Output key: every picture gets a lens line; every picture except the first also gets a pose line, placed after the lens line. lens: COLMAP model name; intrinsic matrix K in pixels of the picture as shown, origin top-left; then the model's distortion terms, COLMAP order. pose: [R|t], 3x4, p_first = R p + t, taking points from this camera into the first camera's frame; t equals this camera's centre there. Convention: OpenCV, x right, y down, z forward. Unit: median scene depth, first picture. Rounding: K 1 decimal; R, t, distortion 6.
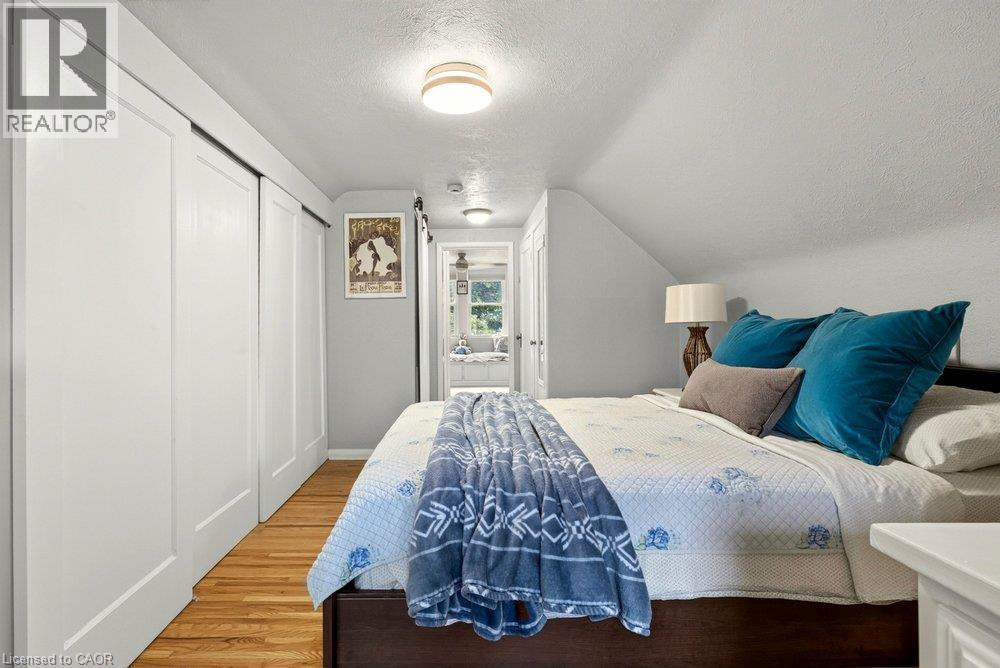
lens RADIAL K [[487.6, 0, 494.7], [0, 487.6, 312.0], [0, 0, 1]] dist [-0.000848, -0.000138]
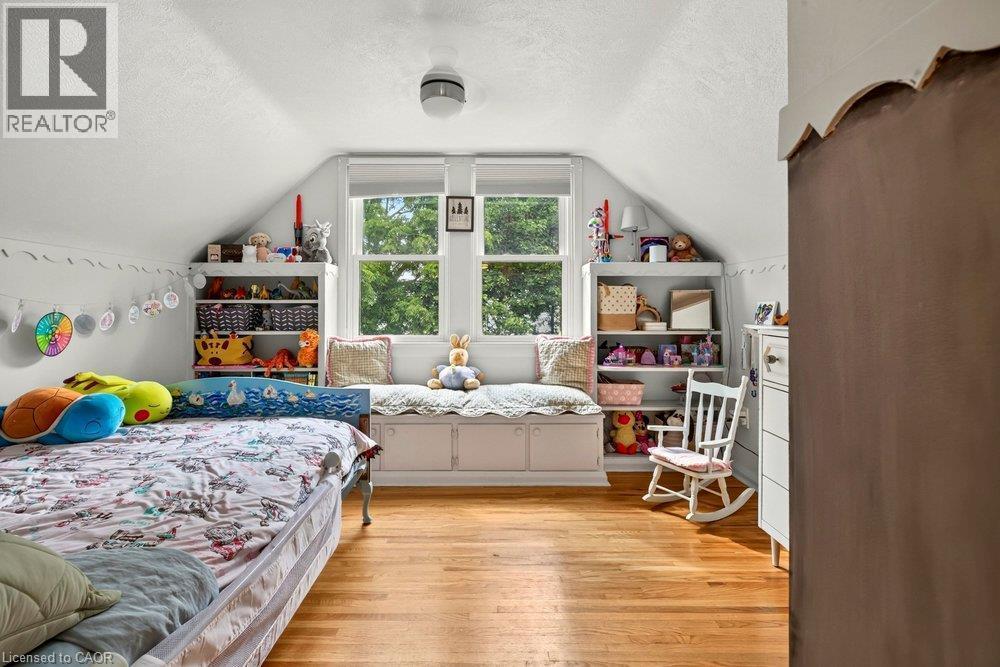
lens RADIAL K [[466.6, 0, 490.2], [0, 466.6, 301.2], [0, 0, 1]] dist [0.000406, -0.000092]
pose [[0.998461, 0.011790, -0.054184, -0.021905], [-0.011400, 0.999907, 0.007502, 0.016467], [0.054268, -0.006873, 0.998503, 0.641865]]
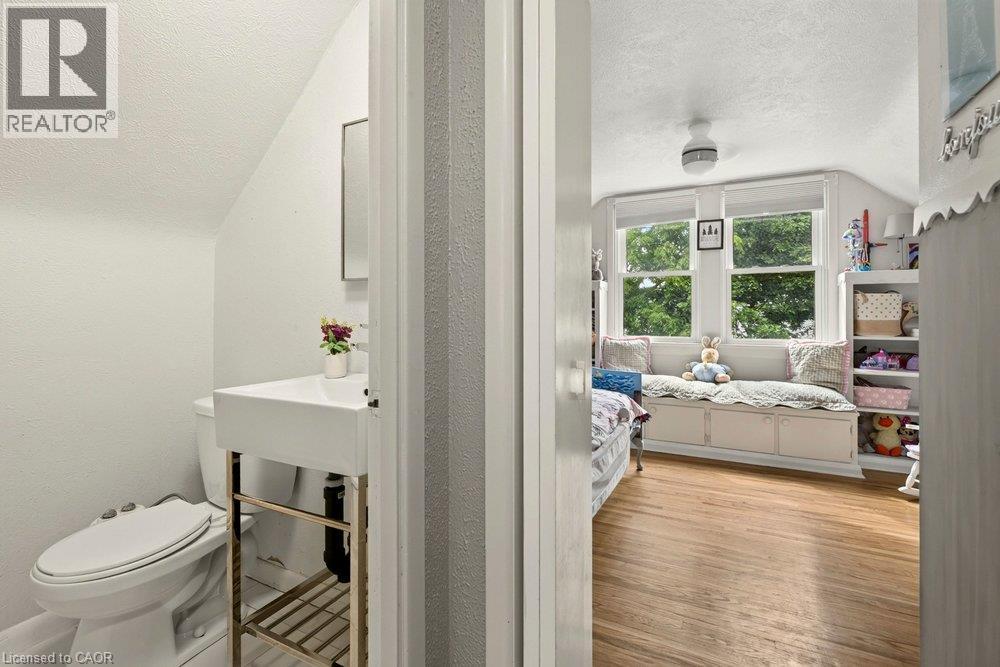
lens RADIAL K [[459.4, 0, 496.7], [0, 459.4, 309.8], [0, 0, 1]] dist [-0.002783, -0.000543]
pose [[0.857259, 0.008151, -0.514821, -0.016105], [-0.000590, 0.999890, 0.014847, 0.014268], [0.514885, -0.012424, 0.857169, 0.535614]]
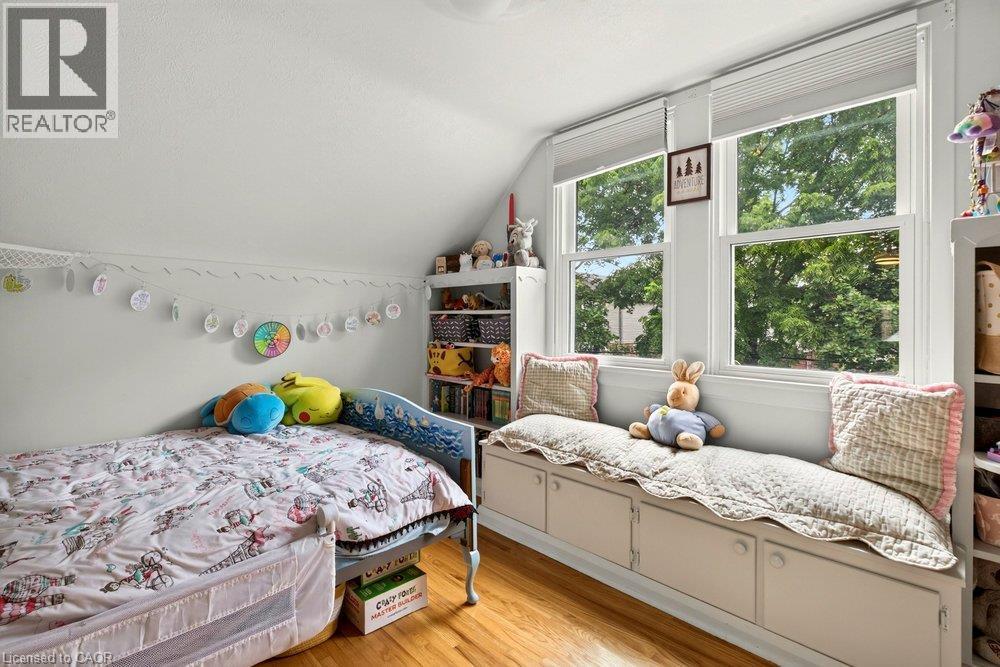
lens RADIAL K [[464.2, 0, 499.6], [0, 464.2, 315.5], [0, 0, 1]] dist [0.000251, -0.000474]
pose [[0.657221, 0.010909, -0.753619, 0.052159], [0.003653, 0.999837, 0.017659, 0.018054], [0.753689, -0.014359, 0.657075, 0.781590]]
